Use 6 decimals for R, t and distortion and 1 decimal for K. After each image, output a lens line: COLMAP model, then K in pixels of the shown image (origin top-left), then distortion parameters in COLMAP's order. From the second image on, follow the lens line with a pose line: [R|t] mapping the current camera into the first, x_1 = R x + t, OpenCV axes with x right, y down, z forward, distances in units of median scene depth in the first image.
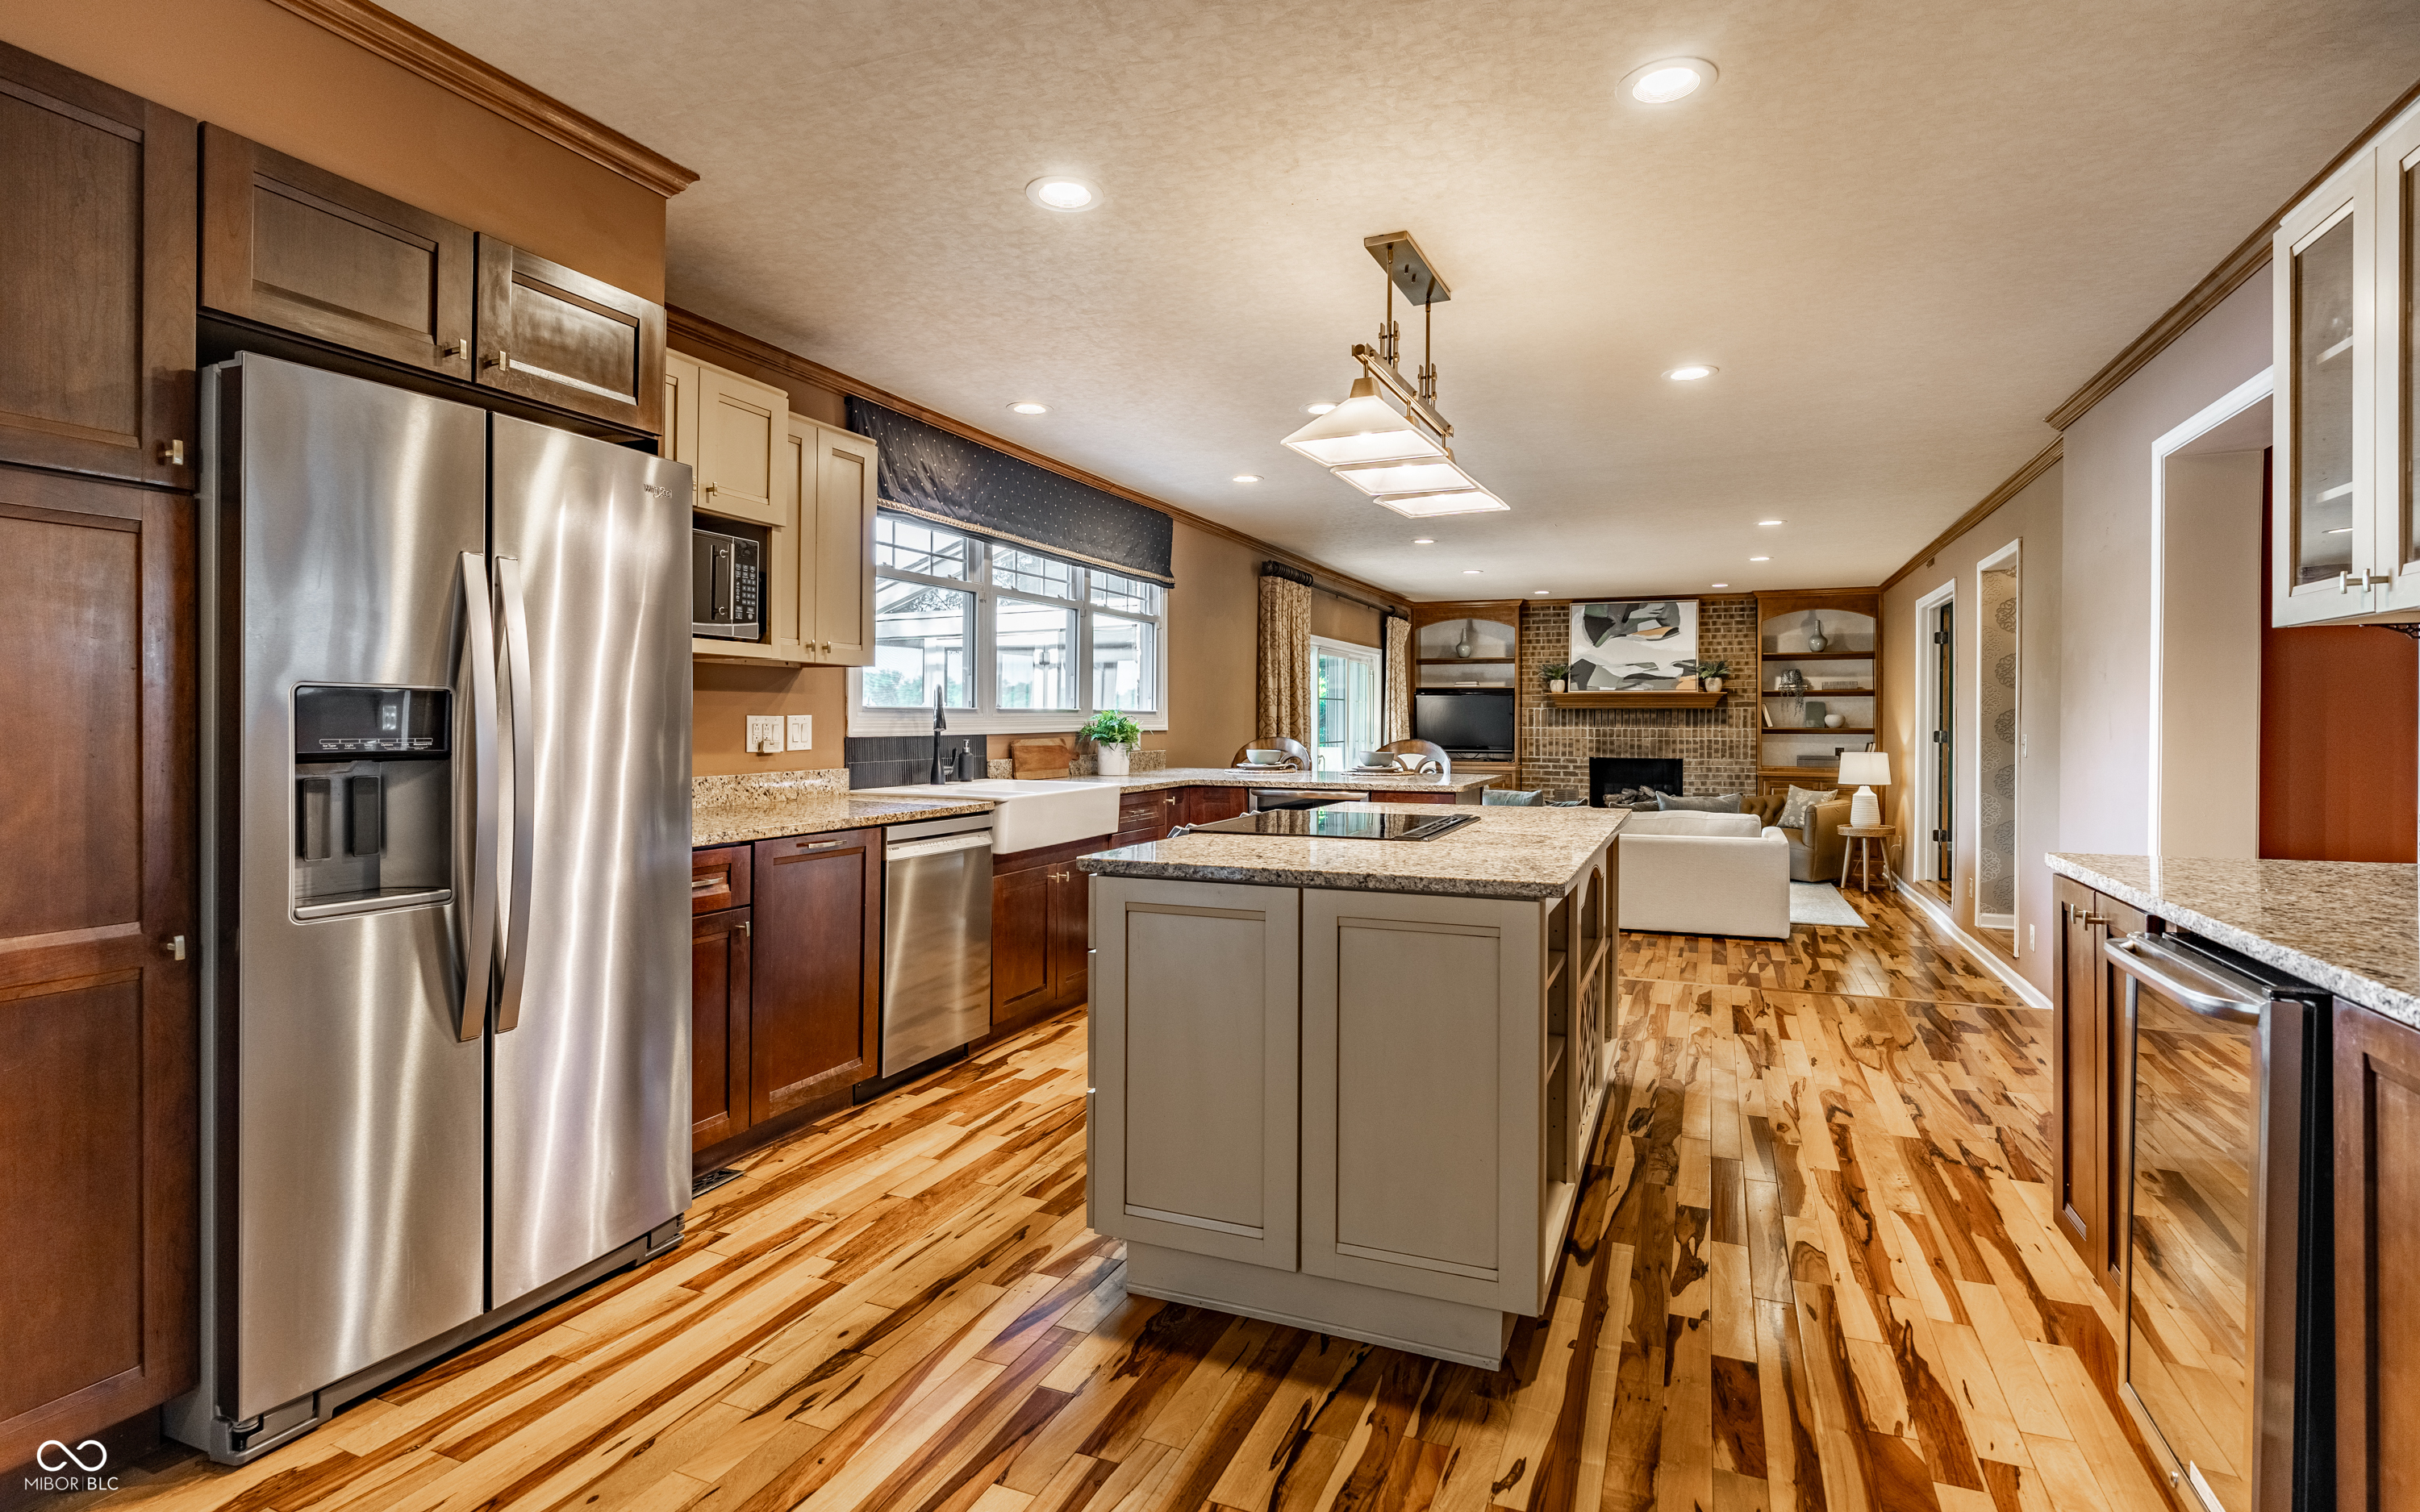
lens RADIAL K [[1207.6, 0, 1206.7], [0, 1207.6, 721.3], [0, 0, 1]] dist [-0.001693, 0.000838]
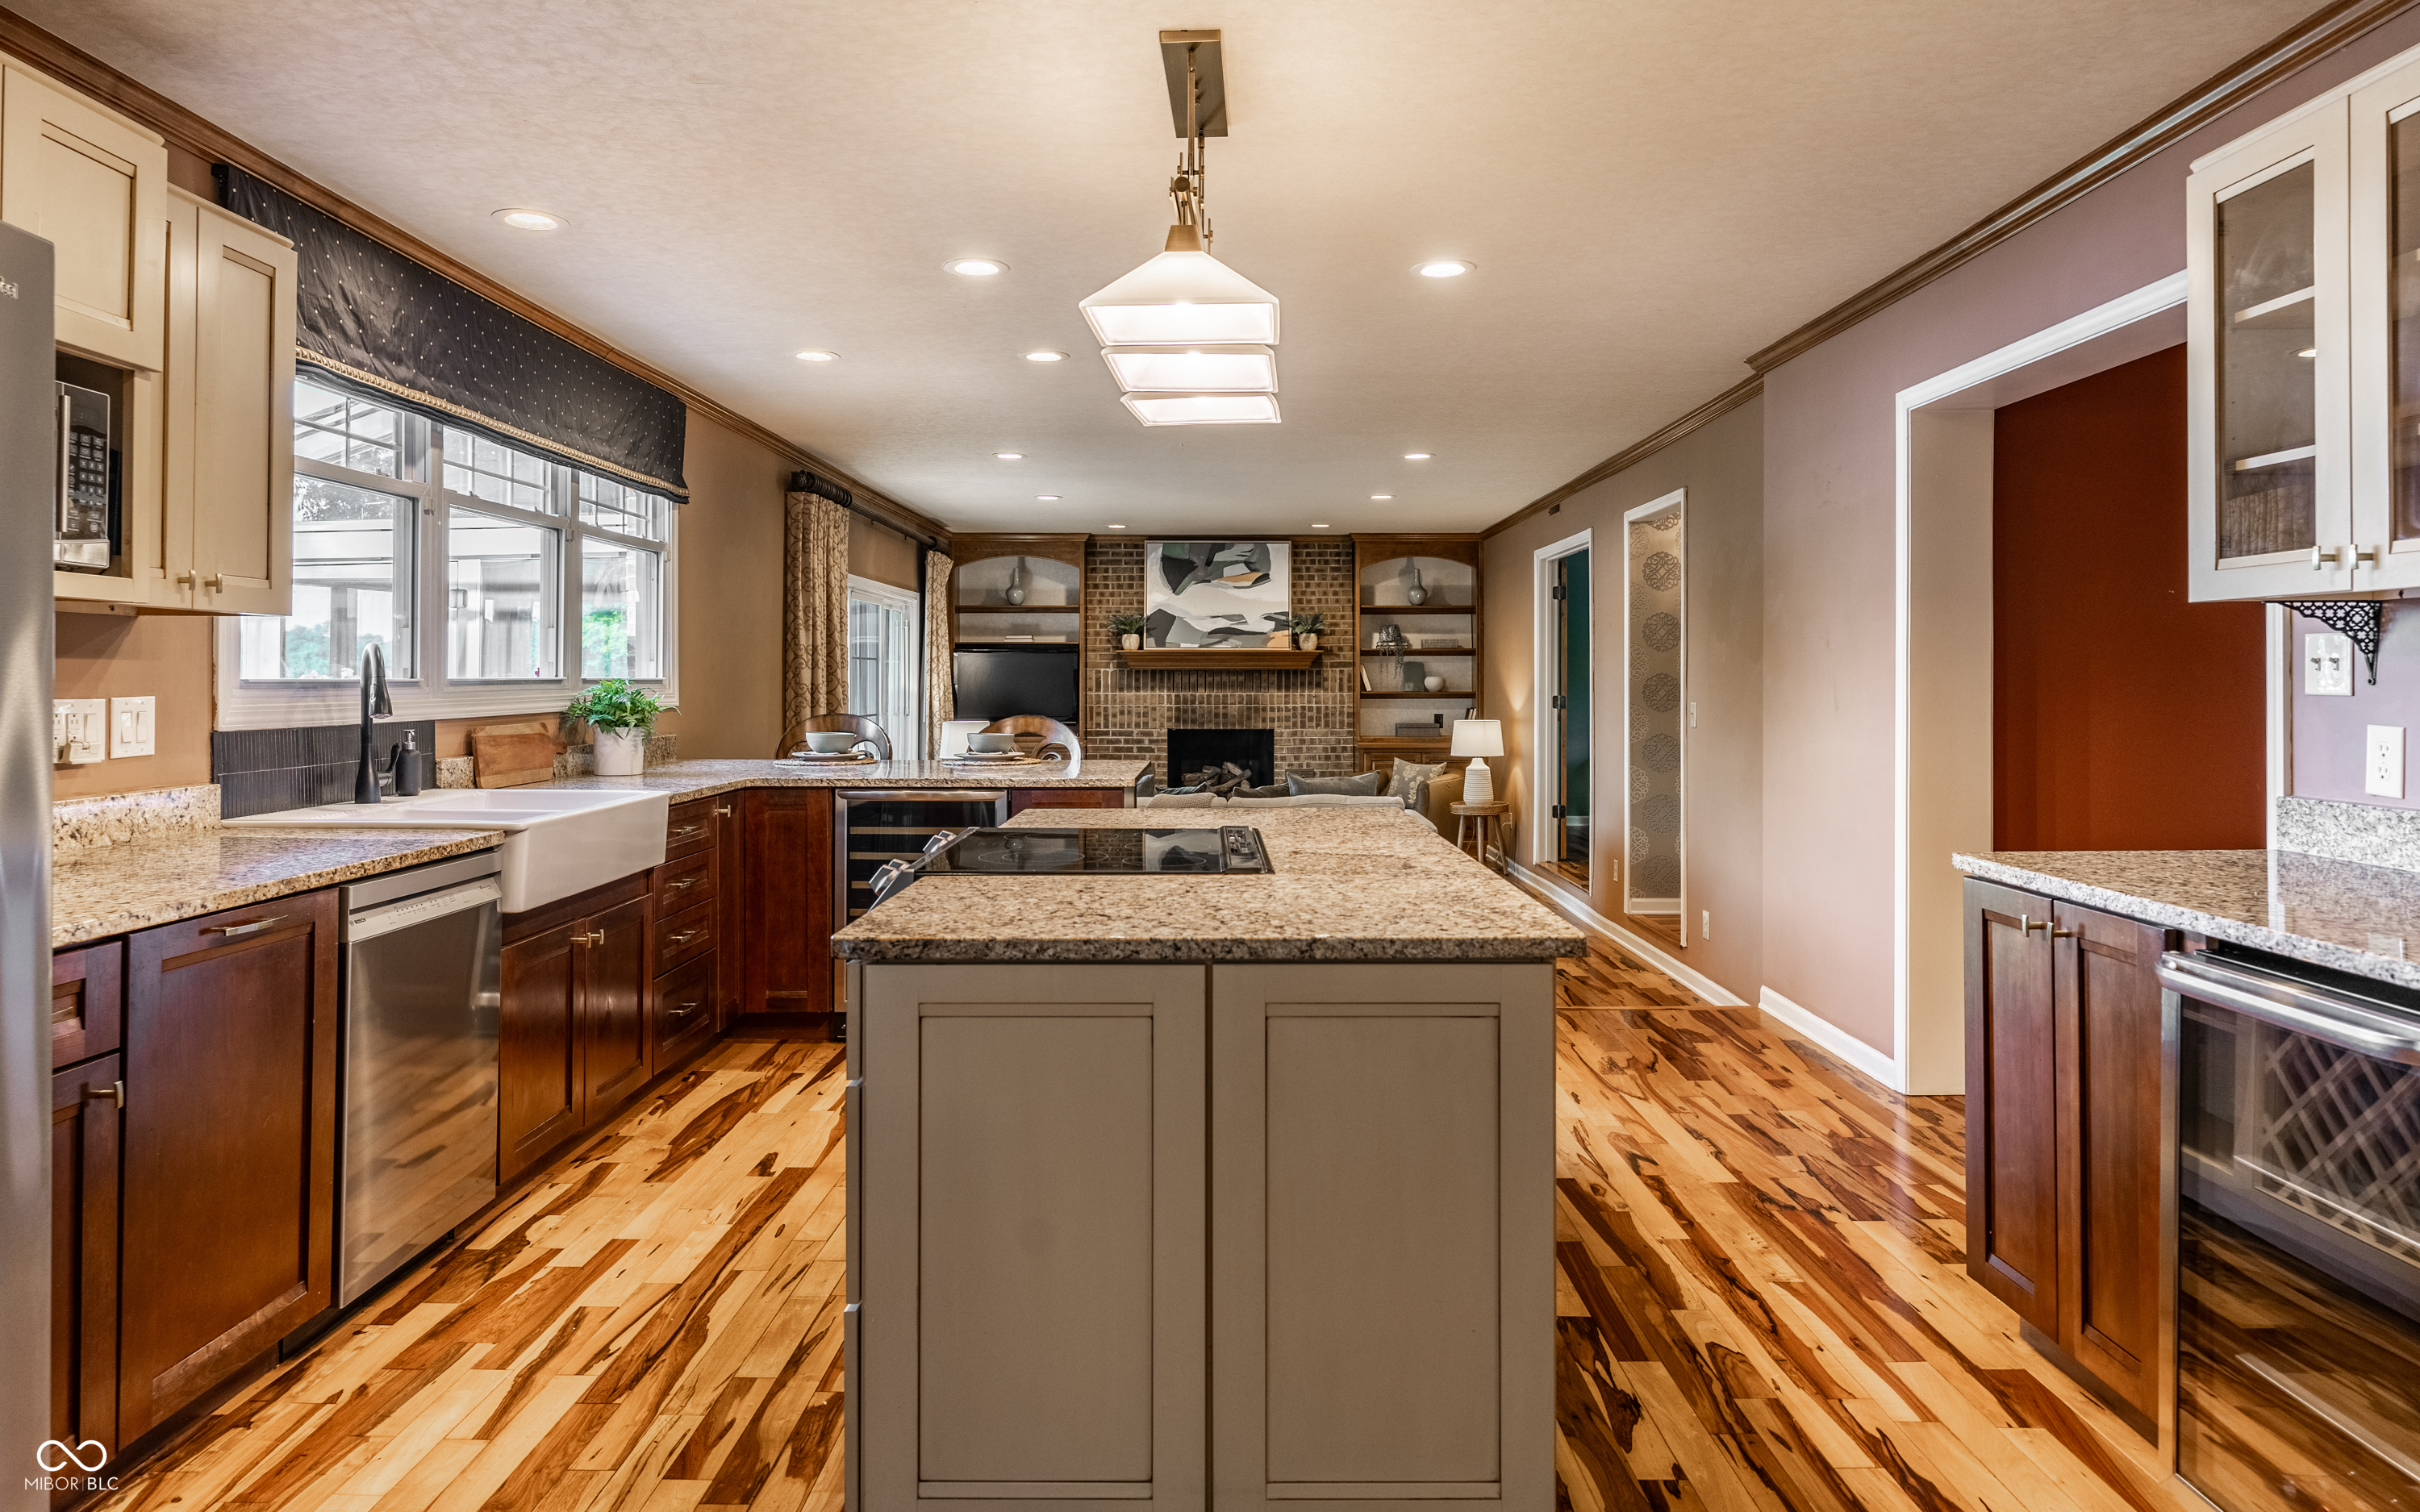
lens RADIAL K [[1504.8, 0, 1219.9], [0, 1504.8, 667.4], [0, 0, 1]] dist [-0.001172, 0.003431]
pose [[0.921344, -0.000416, 0.388747, -0.089533], [0.003607, 0.999966, -0.007480, -0.007924], [-0.388731, 0.008293, 0.921314, 0.082002]]
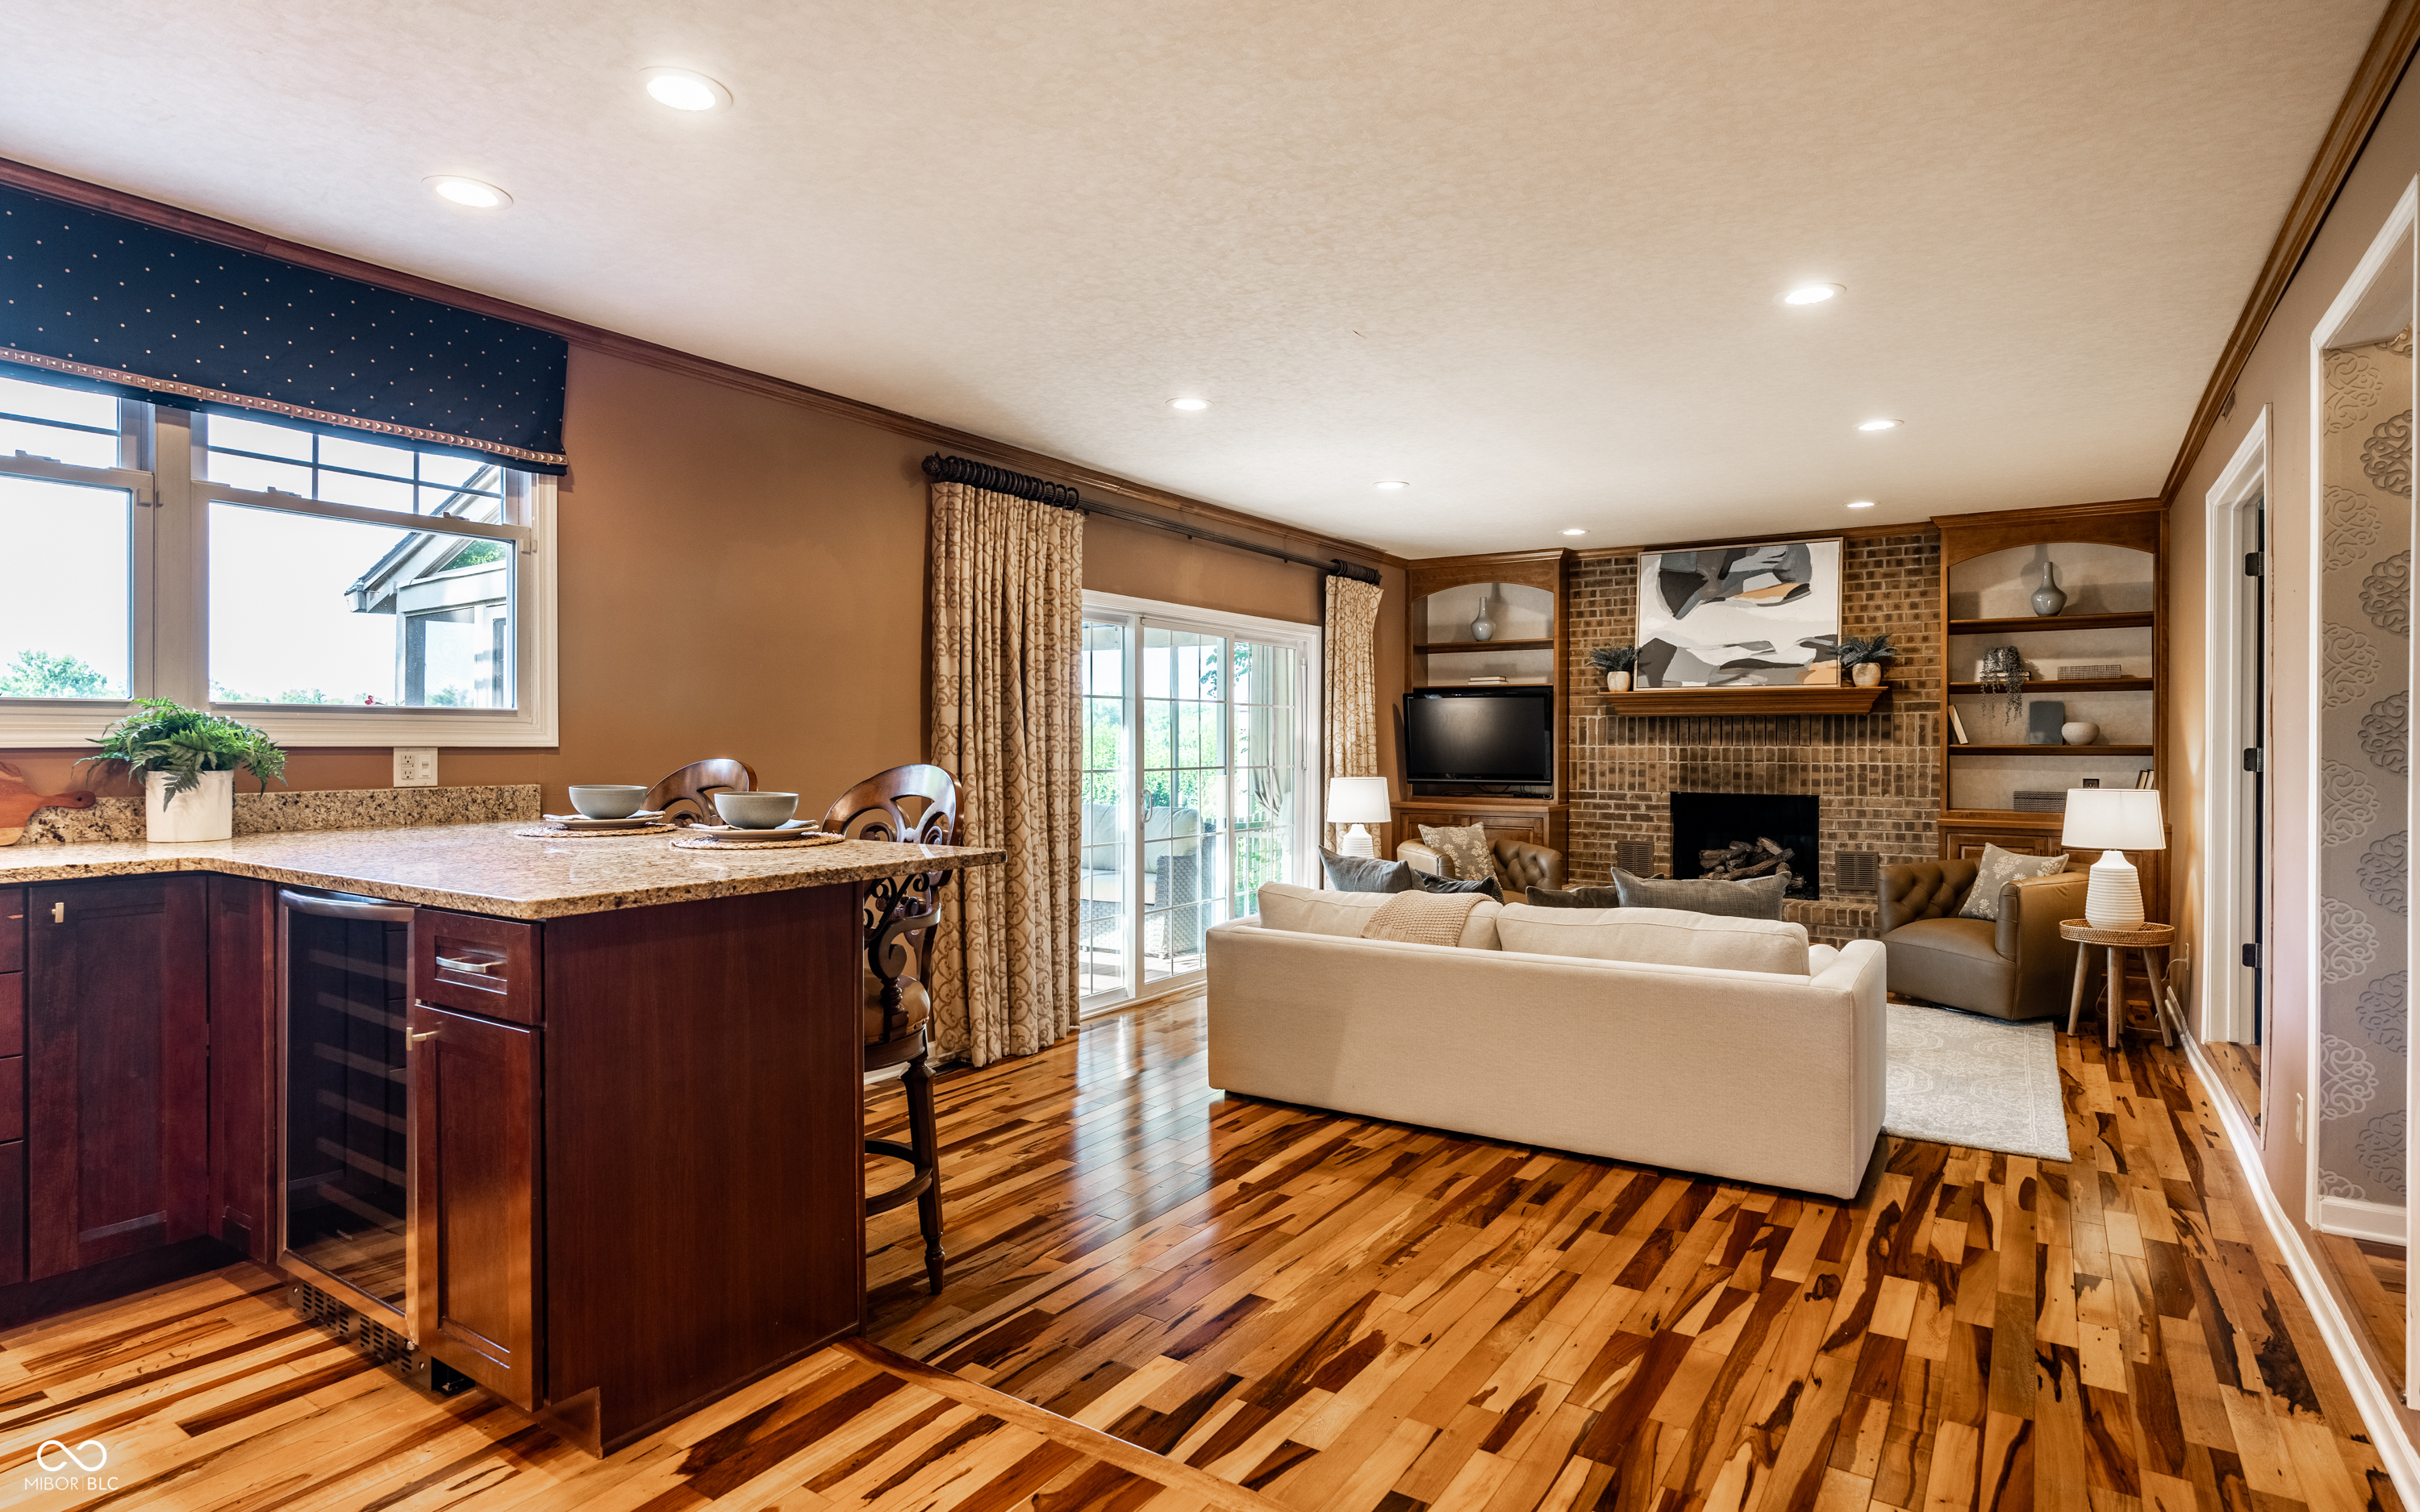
lens RADIAL K [[1264.2, 0, 1229.0], [0, 1264.2, 745.8], [0, 0, 1]] dist [-0.002916, 0.000767]
pose [[0.984191, -0.001374, -0.177108, 0.383345], [0.001585, 0.999998, 0.001047, 0.007754], [0.177106, -0.001311, 0.984191, 0.558246]]
